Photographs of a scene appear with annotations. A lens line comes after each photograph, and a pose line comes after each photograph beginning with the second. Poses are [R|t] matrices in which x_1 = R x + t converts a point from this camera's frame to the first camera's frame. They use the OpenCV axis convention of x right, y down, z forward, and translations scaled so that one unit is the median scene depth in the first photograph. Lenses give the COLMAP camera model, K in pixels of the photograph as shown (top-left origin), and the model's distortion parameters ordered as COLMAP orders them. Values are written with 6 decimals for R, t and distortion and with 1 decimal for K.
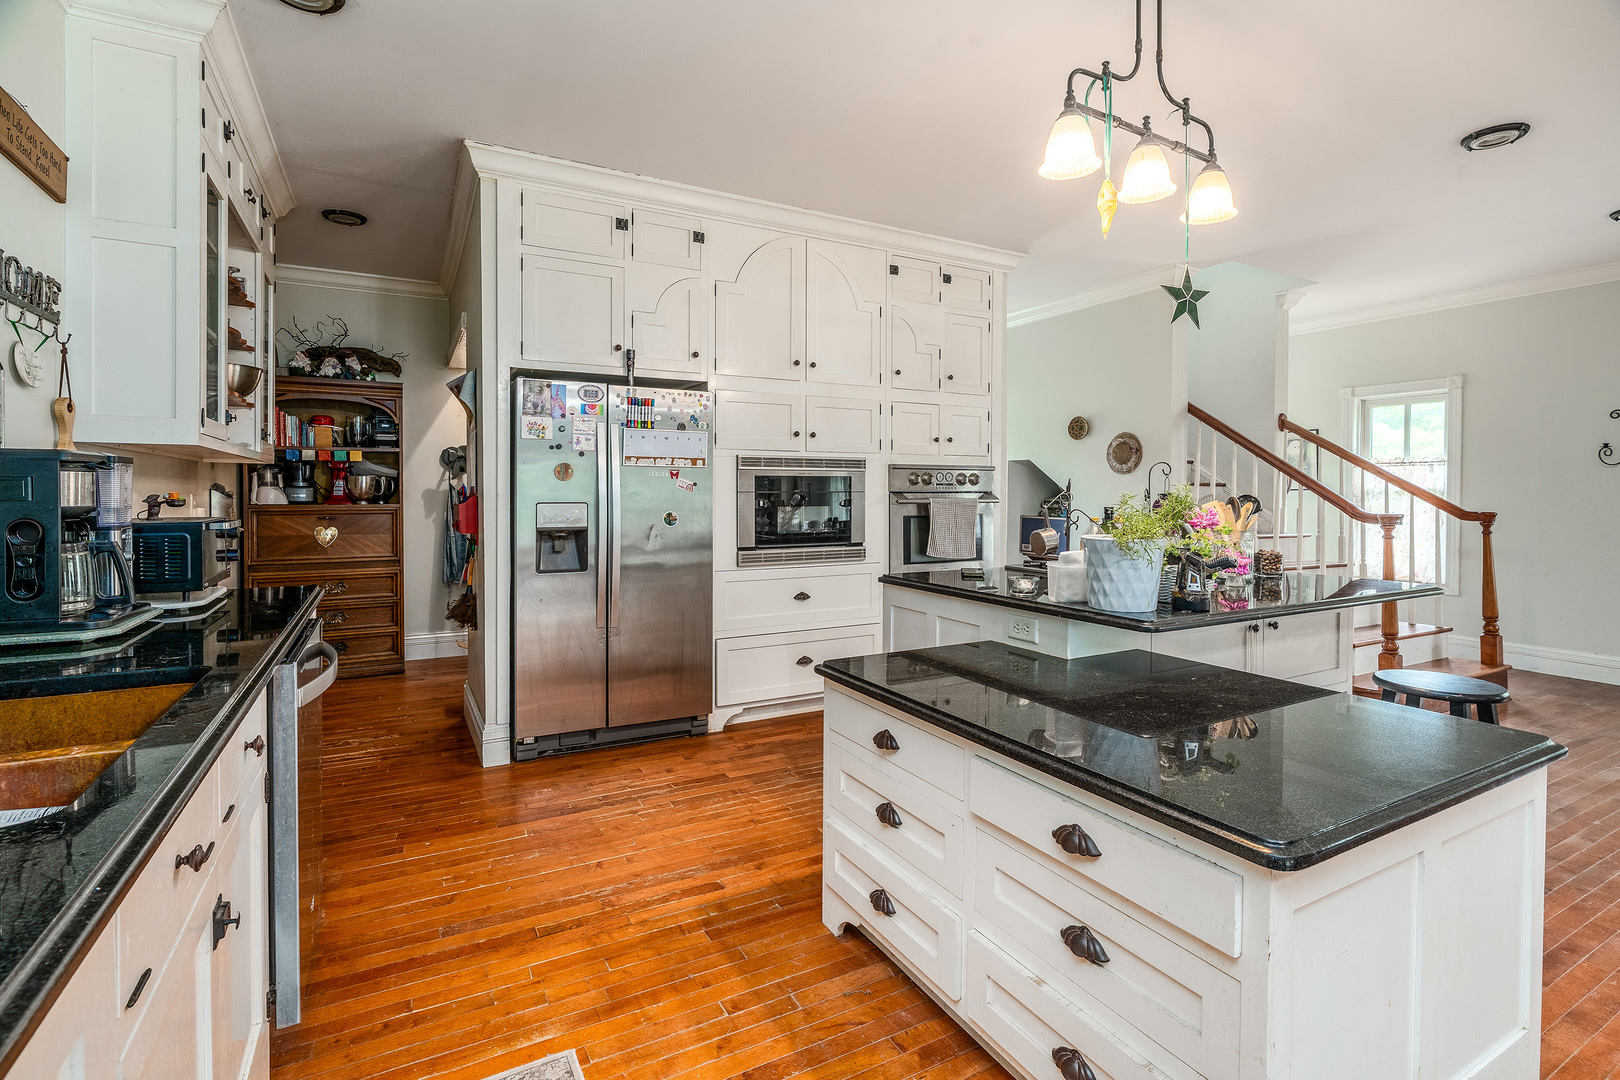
lens RADIAL K [[745.3, 0, 813.9], [0, 745.3, 493.4], [0, 0, 1]] dist [-0.001676, -0.000033]
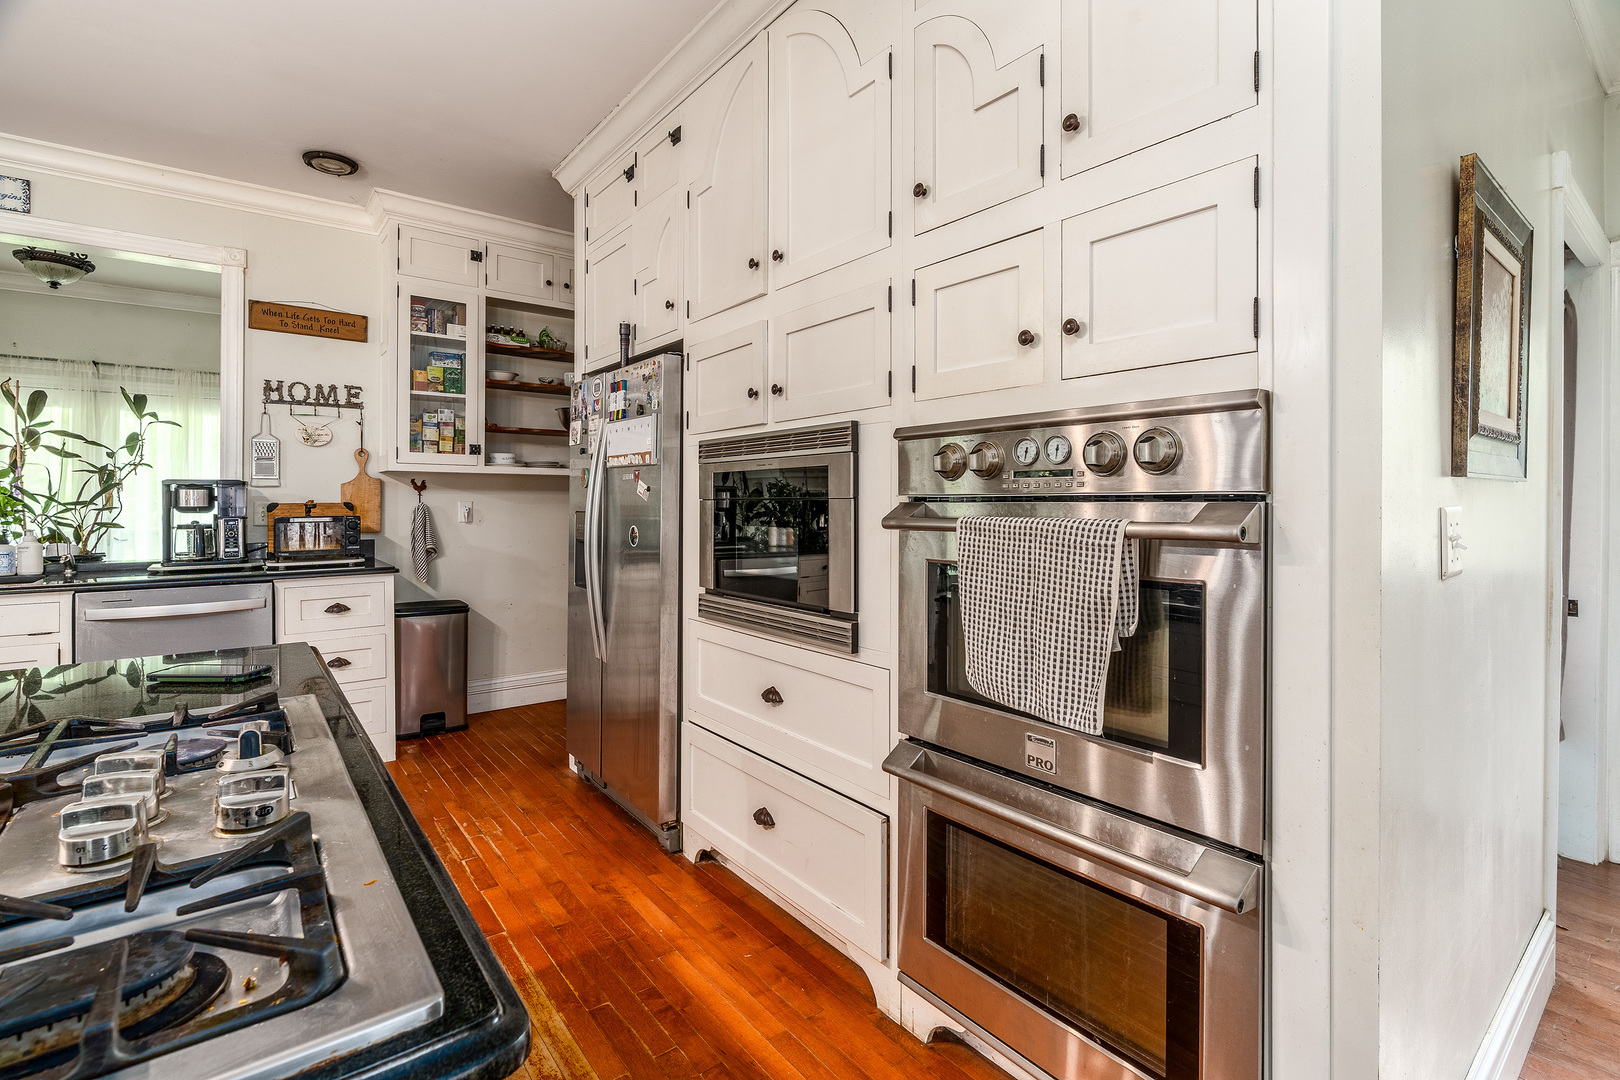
lens RADIAL K [[742.5, 0, 807.3], [0, 742.5, 501.4], [0, 0, 1]] dist [-0.001544, -0.000304]
pose [[0.176782, -0.001445, -0.984249, 0.572418], [-0.003849, 0.999990, -0.002159, 0.000820], [0.984243, 0.004170, 0.176774, 1.036302]]
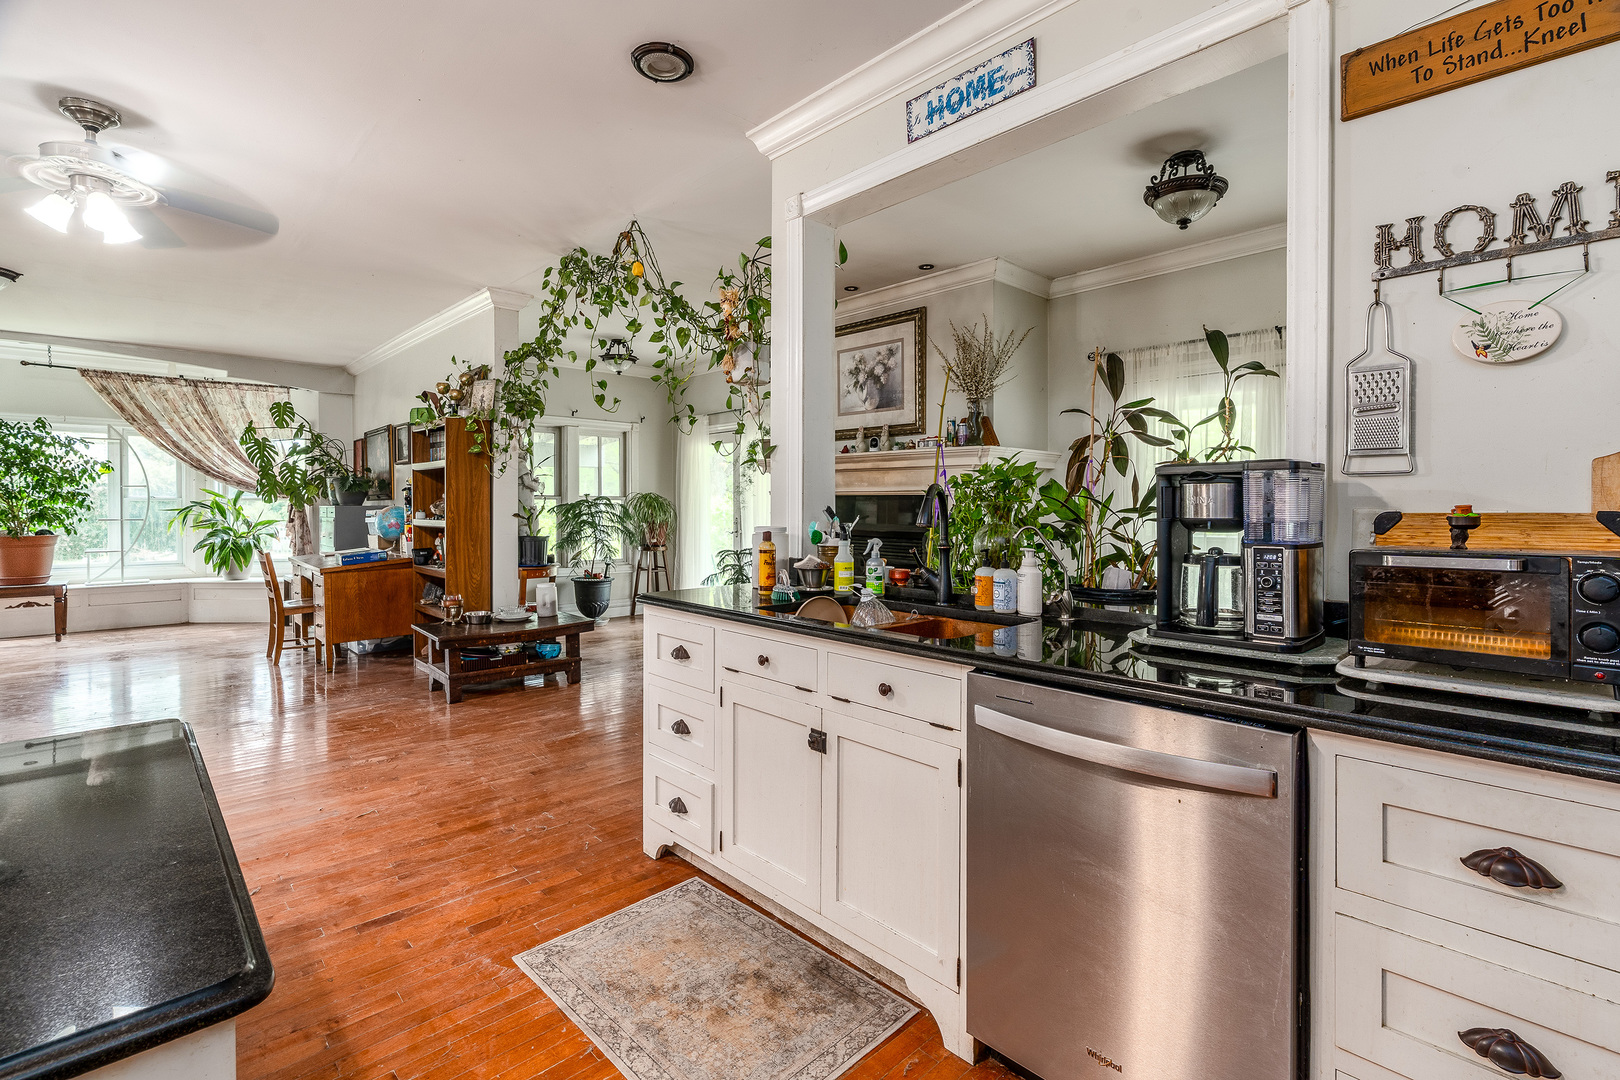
lens RADIAL K [[742.0, 0, 809.6], [0, 742.0, 515.9], [0, 0, 1]] dist [-0.013457, 0.001277]
pose [[-0.964925, 0.000594, -0.262525, -0.114815], [-0.004387, 0.999821, 0.018386, -0.000667], [0.262489, 0.018893, -0.964750, 0.819465]]
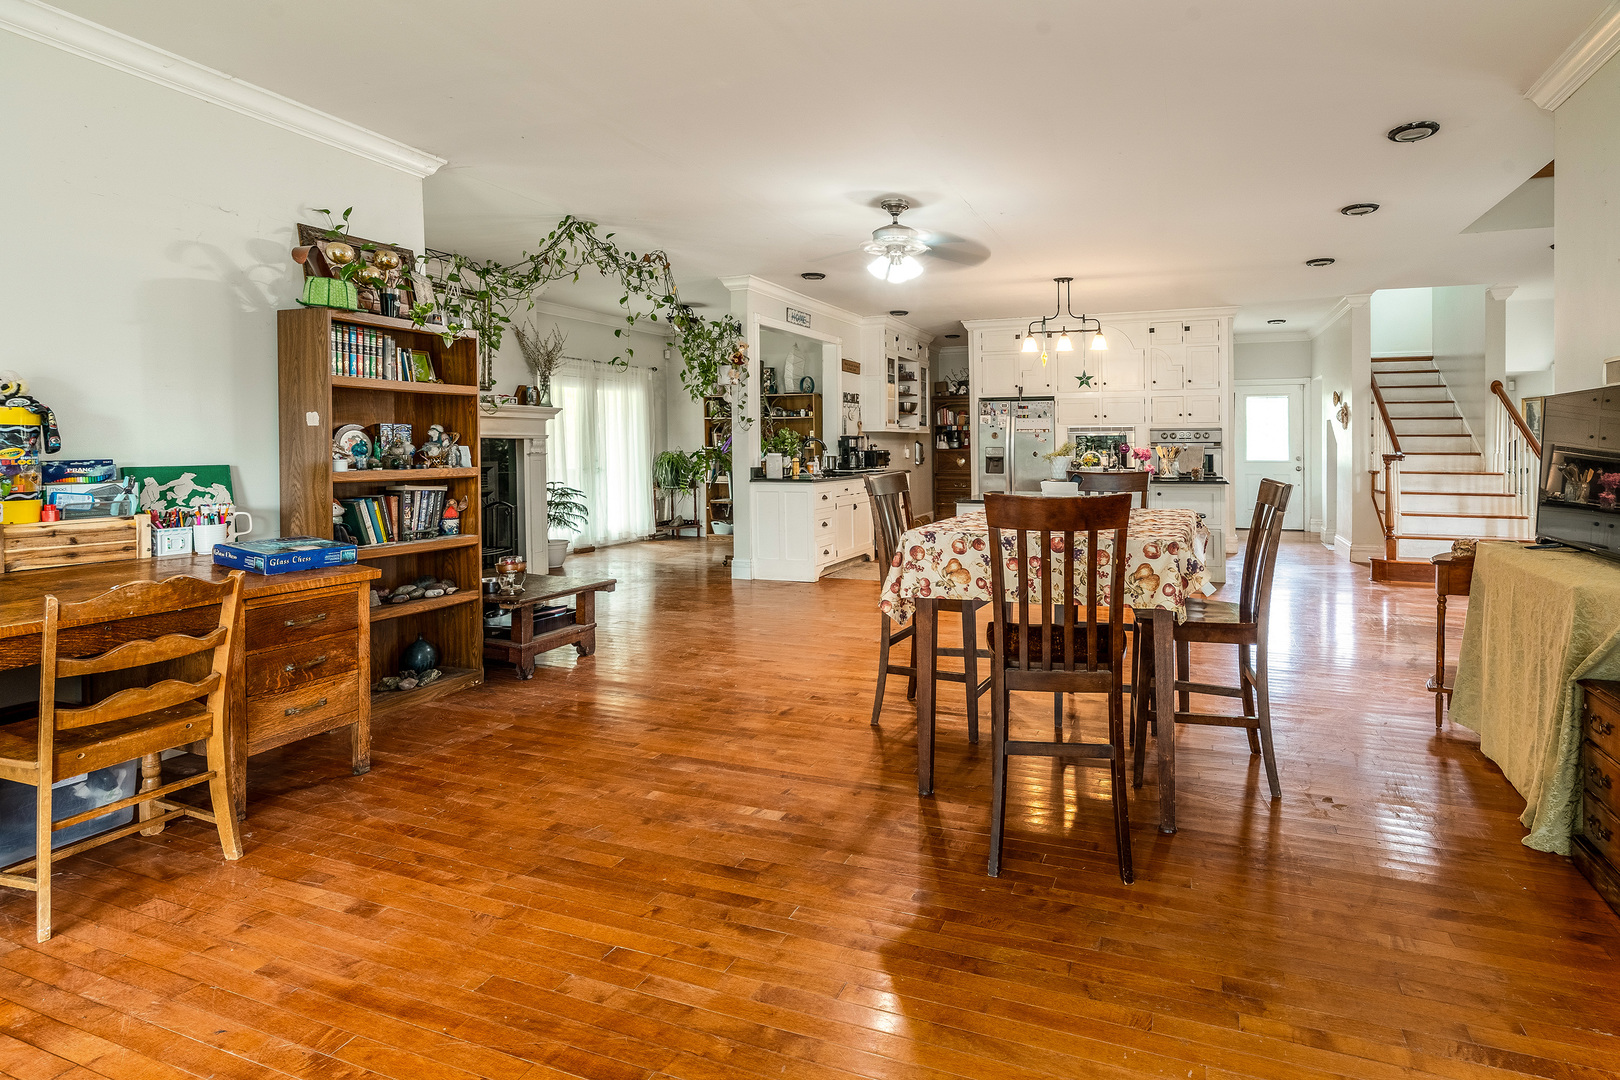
lens RADIAL K [[783.4, 0, 928.7], [0, 783.4, 447.5], [0, 0, 1]] dist [0.000142, 0.000085]
pose [[0.686815, -0.000459, -0.726832, 1.431807], [0.002548, 0.999995, 0.001775, 0.006946], [0.726828, -0.003071, 0.686813, -1.016122]]
